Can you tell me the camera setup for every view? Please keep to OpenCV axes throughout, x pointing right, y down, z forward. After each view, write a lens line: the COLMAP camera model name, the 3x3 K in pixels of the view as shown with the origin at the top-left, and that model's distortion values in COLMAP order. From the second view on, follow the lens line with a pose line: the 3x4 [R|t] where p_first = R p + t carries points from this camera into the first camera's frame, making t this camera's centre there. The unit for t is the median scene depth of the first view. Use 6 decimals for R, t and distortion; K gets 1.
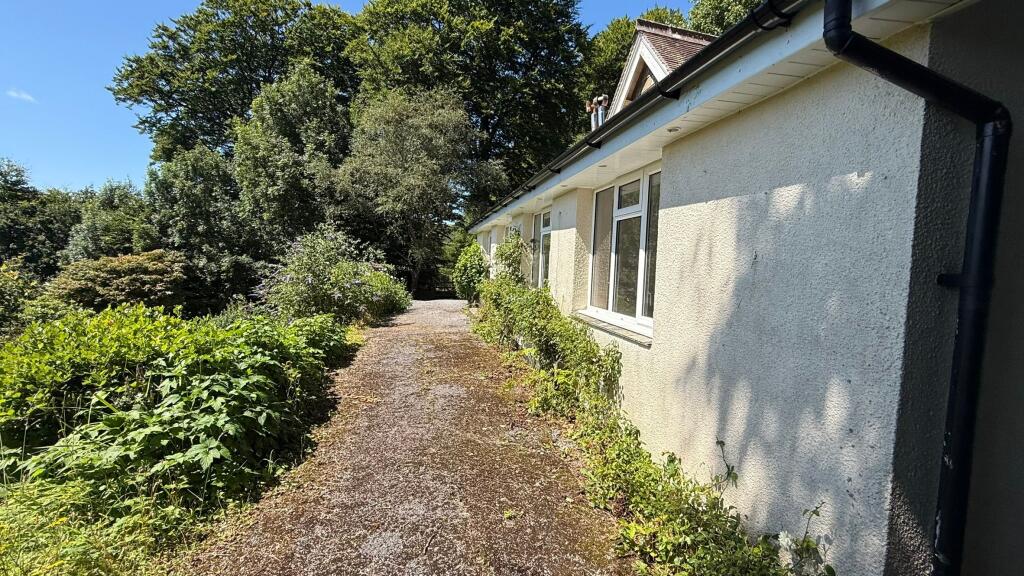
lens RADIAL K [[436.4, 0, 508.2], [0, 436.4, 289.6], [0, 0, 1]] dist [0.002259, -0.000669]
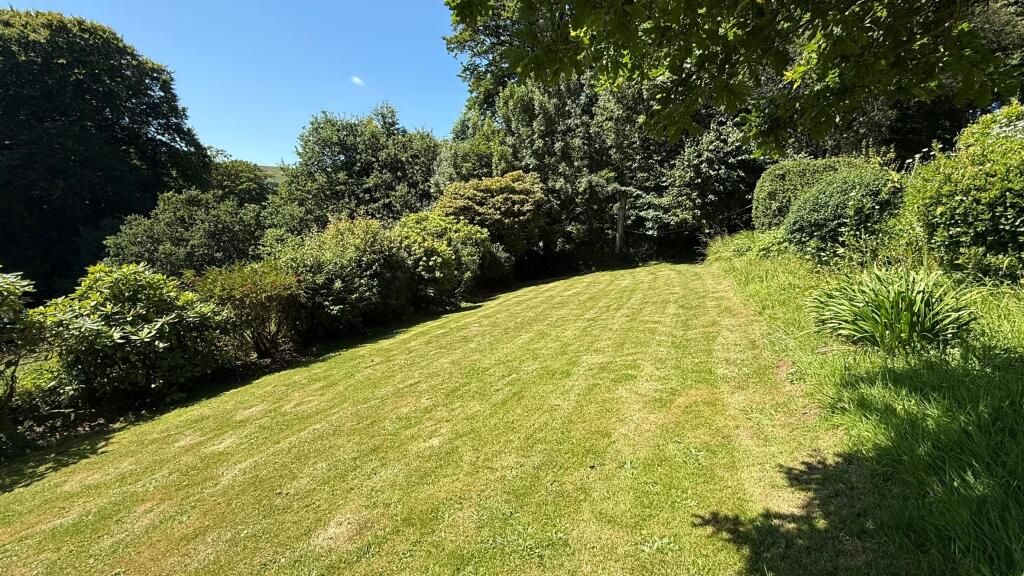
lens RADIAL K [[436.4, 0, 511.4], [0, 436.4, 288.0], [0, 0, 1]] dist [0.002259, -0.000669]
pose [[0.889717, 0.065613, -0.451772, -0.366965], [-0.033416, 0.996323, 0.078891, 0.083843], [0.455287, -0.055094, 0.888638, 0.145181]]
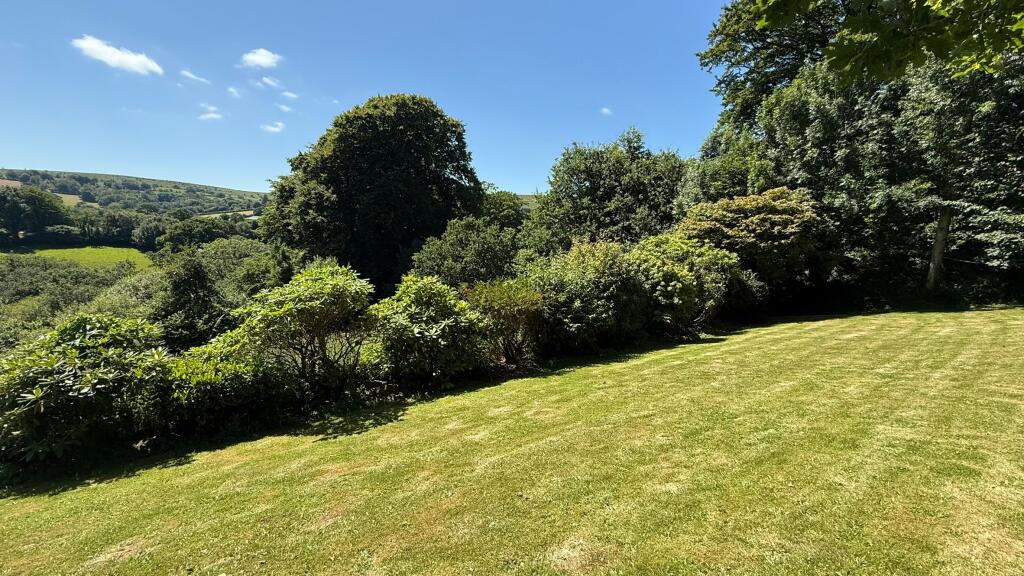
lens RADIAL K [[436.4, 0, 510.2], [0, 436.4, 286.9], [0, 0, 1]] dist [0.002259, -0.000669]
pose [[0.540134, 0.087015, -0.837068, -0.372513], [-0.074156, 0.995693, 0.055654, 0.082704], [0.838305, 0.032013, 0.544260, 0.144353]]
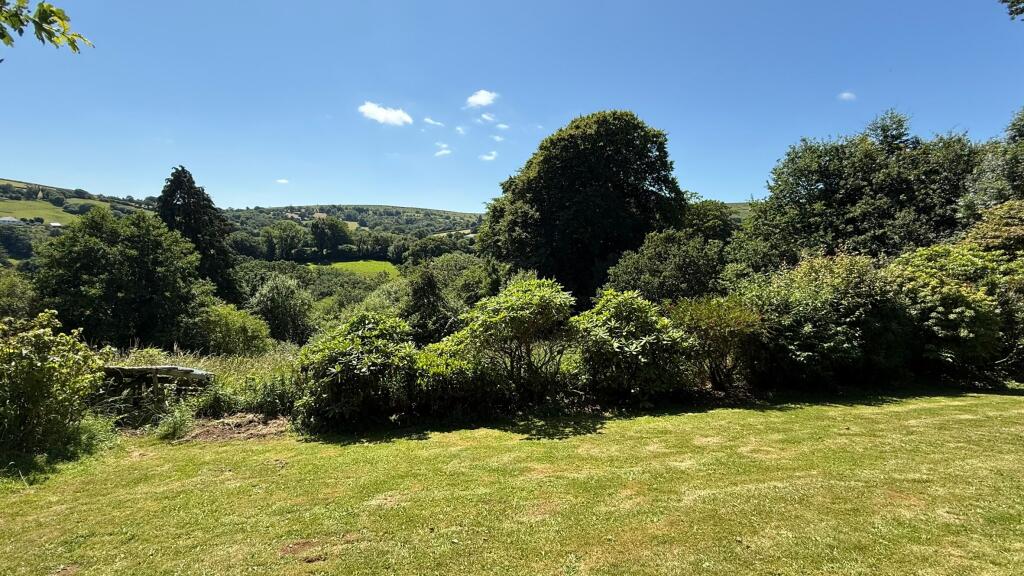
lens RADIAL K [[436.4, 0, 511.1], [0, 436.4, 287.7], [0, 0, 1]] dist [0.002259, -0.000669]
pose [[0.135327, 0.071606, -0.988210, -0.373084], [-0.083096, 0.994691, 0.060696, 0.082880], [0.987310, 0.073903, 0.140558, 0.138849]]
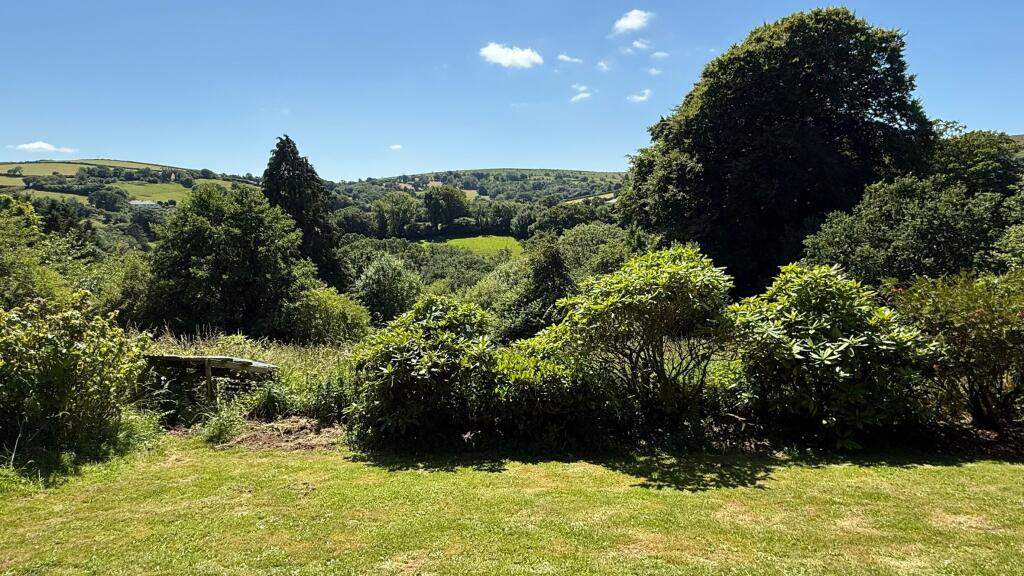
lens RADIAL K [[550.2, 0, 514.9], [0, 550.2, 285.9], [0, 0, 1]] dist [0.000563, -0.000196]
pose [[-0.133521, 0.103450, -0.985632, -0.403368], [-0.056933, 0.992094, 0.111841, 0.086350], [0.989409, 0.071048, -0.126576, 0.160738]]
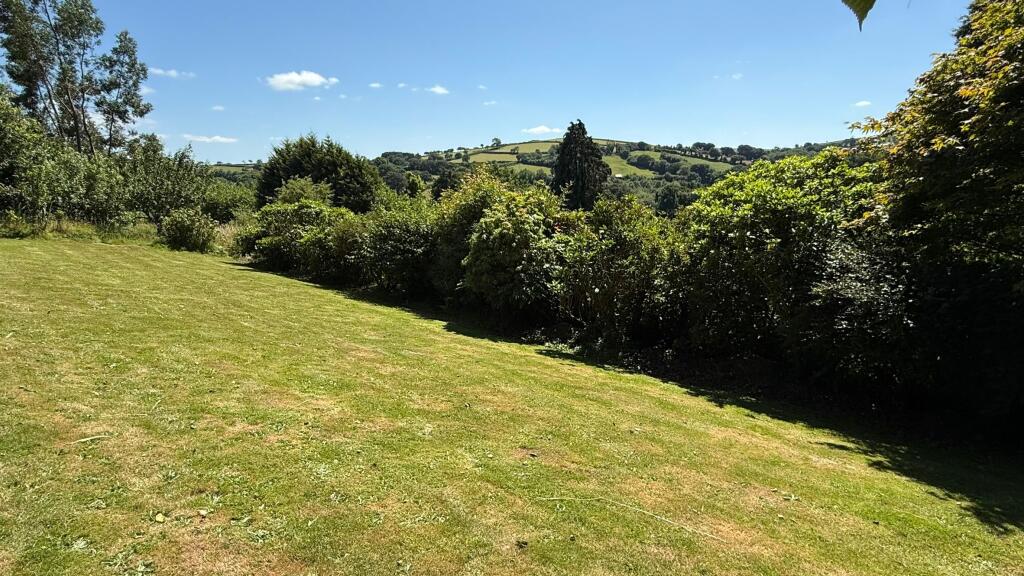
lens RADIAL K [[550.2, 0, 515.9], [0, 550.2, 287.0], [0, 0, 1]] dist [0.000563, -0.000196]
pose [[-0.766564, 0.093062, -0.635389, -0.440661], [-0.057318, 0.975579, 0.212040, 0.036797], [0.639605, 0.198961, -0.742509, 0.959449]]
